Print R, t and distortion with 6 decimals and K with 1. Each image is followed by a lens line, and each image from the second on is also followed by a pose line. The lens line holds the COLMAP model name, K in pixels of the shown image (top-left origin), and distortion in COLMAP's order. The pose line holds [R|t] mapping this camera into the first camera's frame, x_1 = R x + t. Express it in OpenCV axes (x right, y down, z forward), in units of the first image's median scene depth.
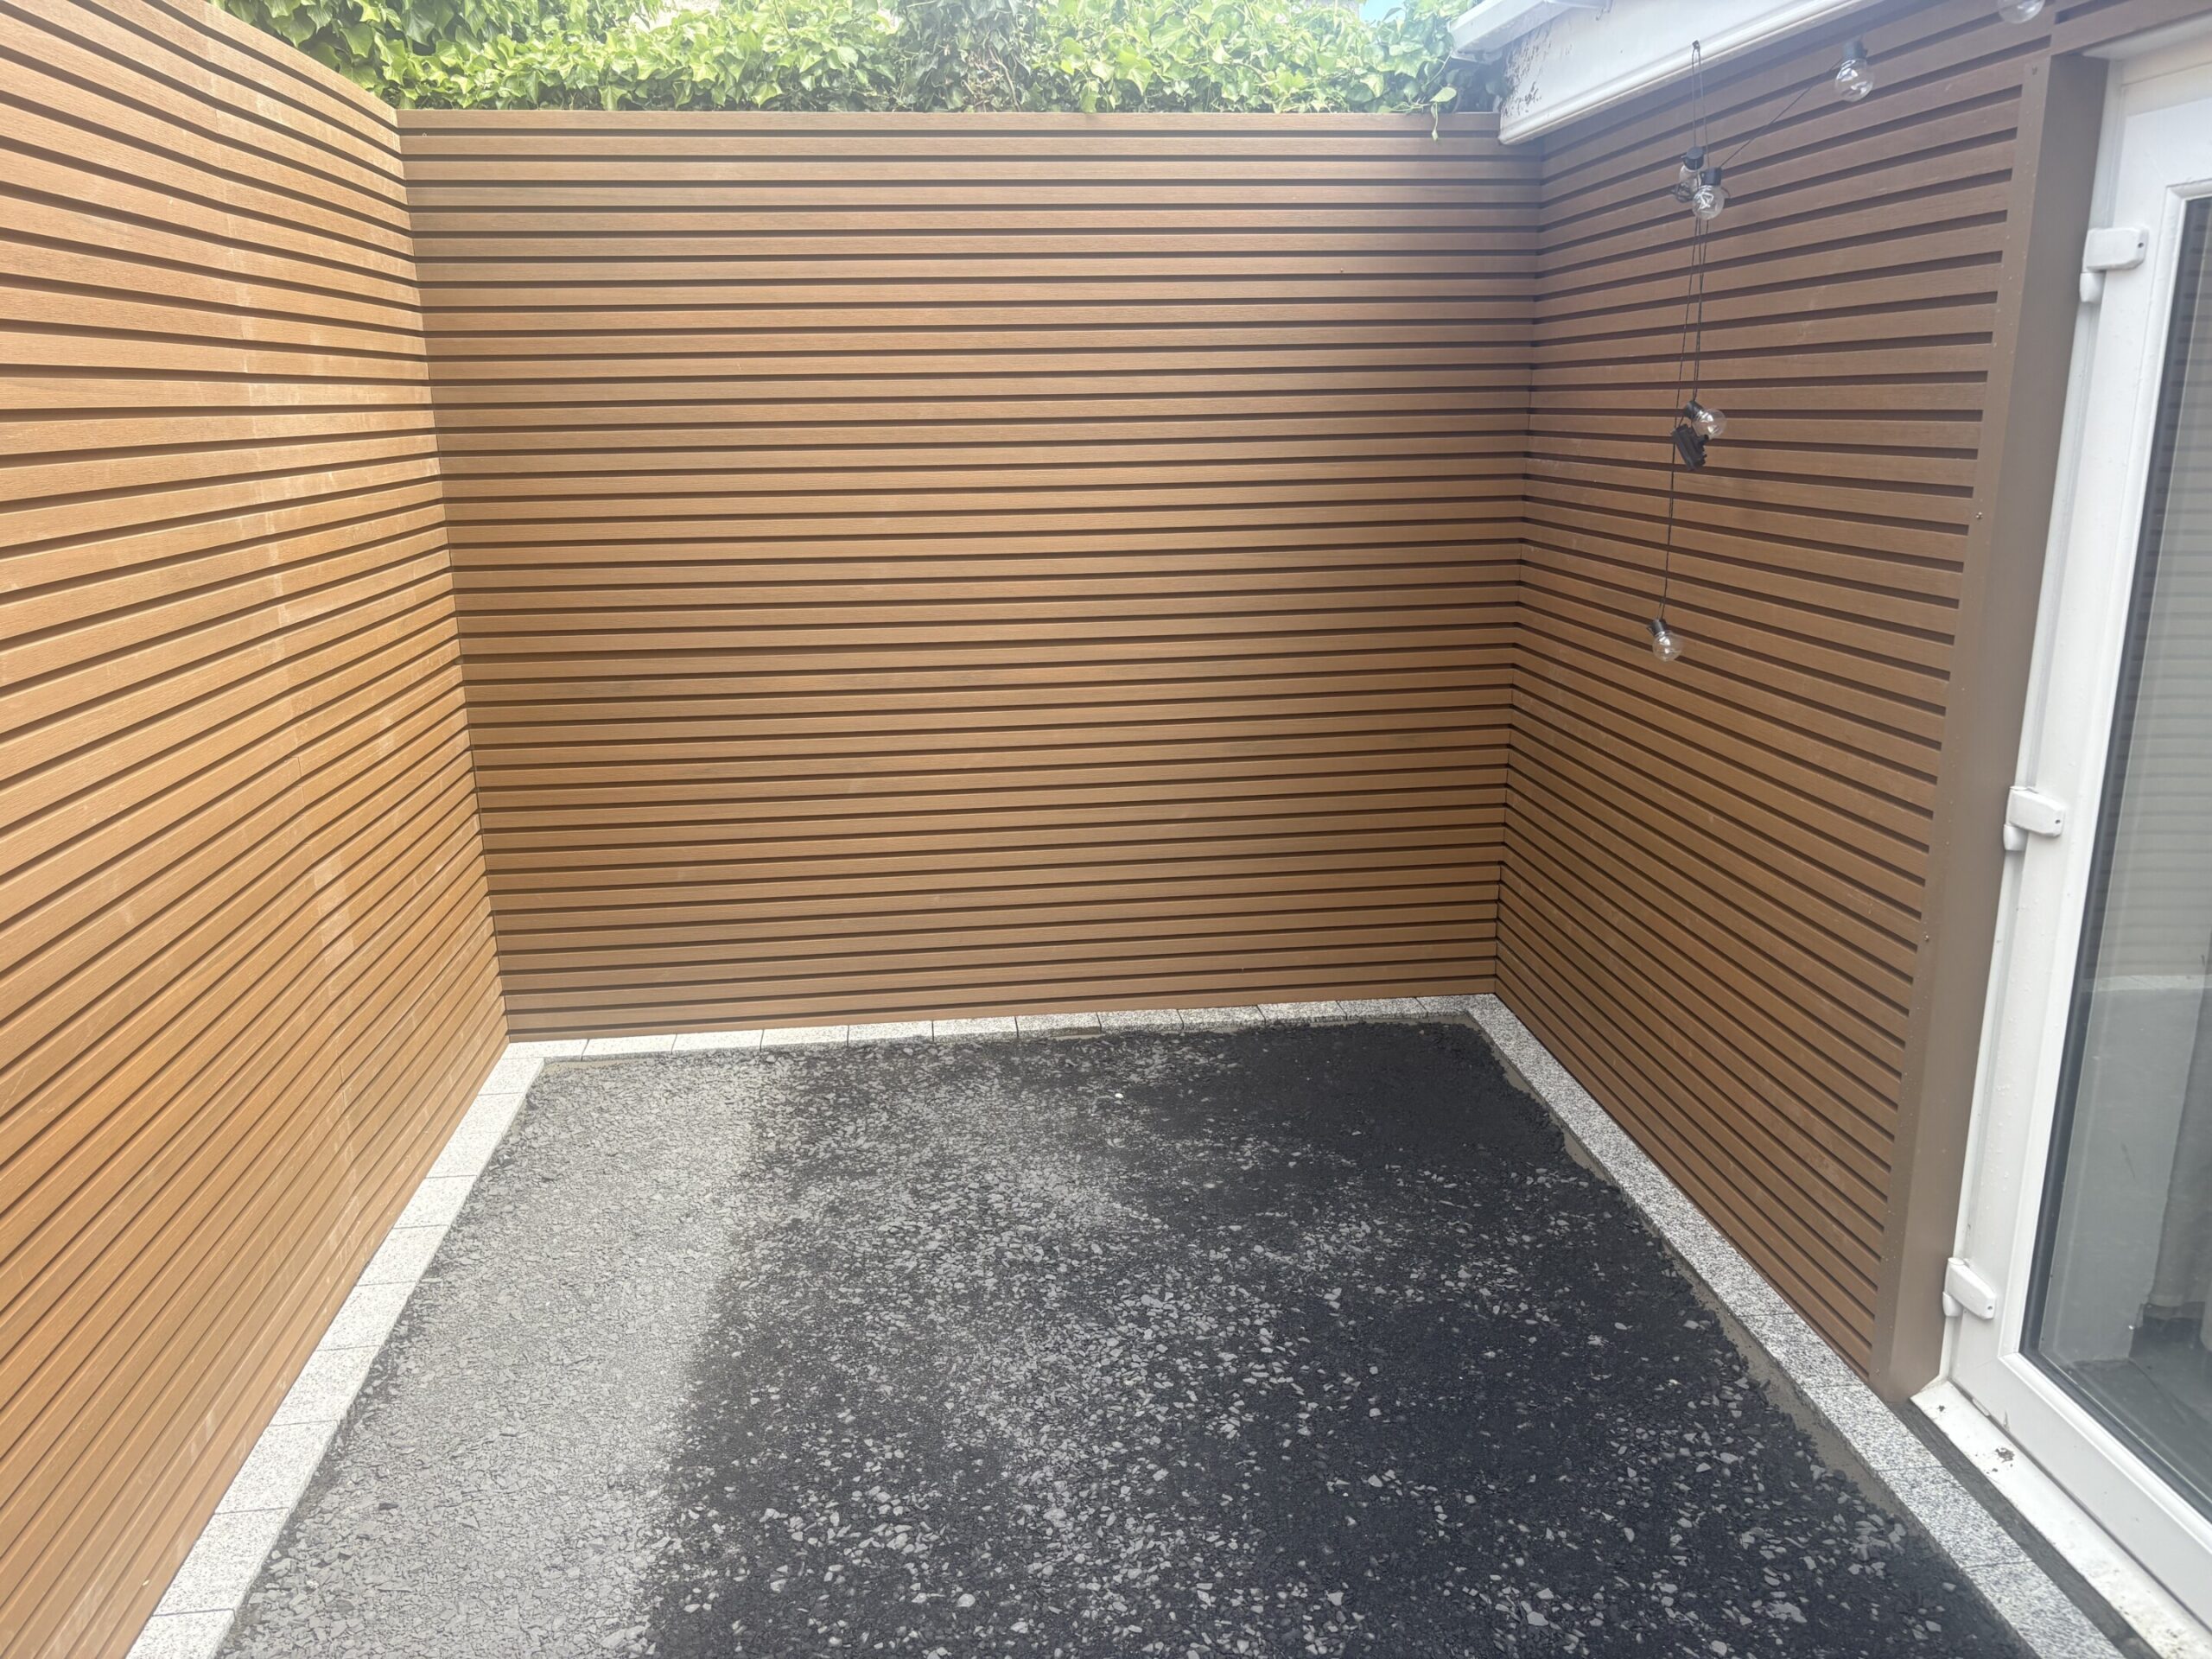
lens RADIAL K [[1660.1, 0, 1106.0], [0, 1660.1, 829.5], [0, 0, 1]] dist [0.005698, 0.001765]
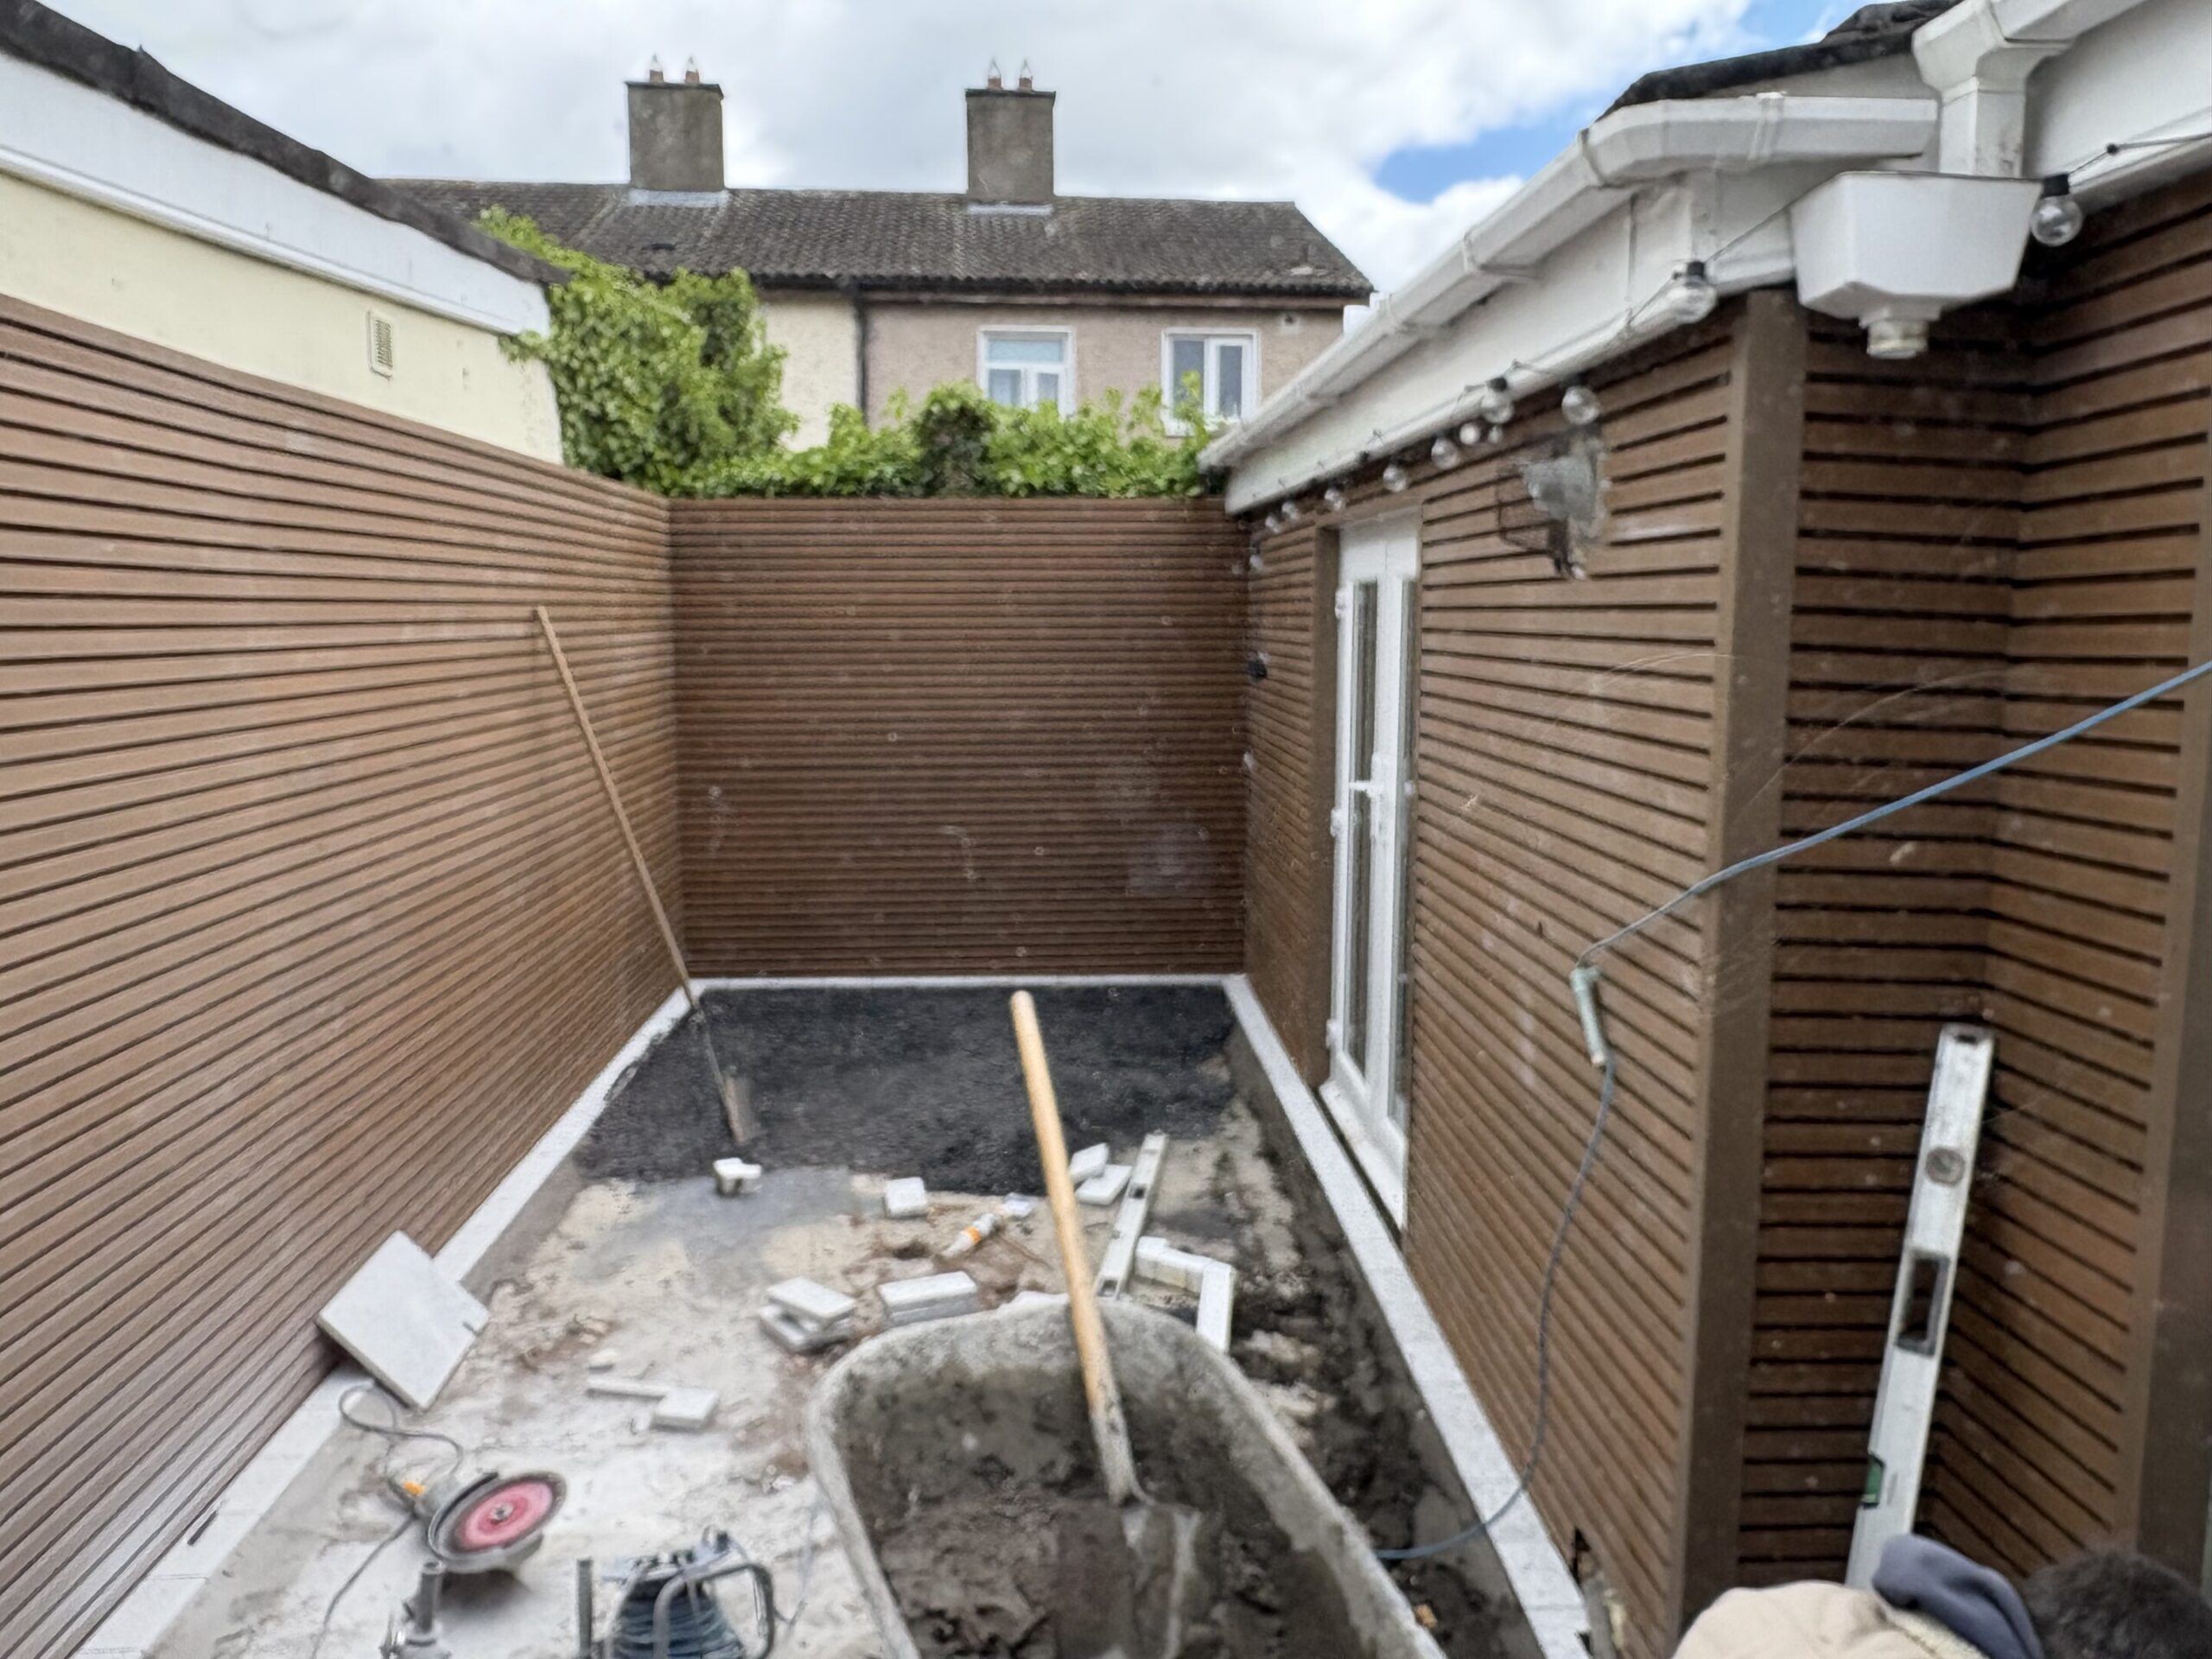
lens RADIAL K [[1703.3, 0, 1096.6], [0, 1703.3, 832.8], [0, 0, 1]] dist [0.002996, -0.002296]
pose [[0.997358, 0.021430, -0.069409, 0.243586], [-0.029811, 0.992076, -0.122050, 0.205591], [0.066243, 0.123797, 0.990094, -0.949279]]
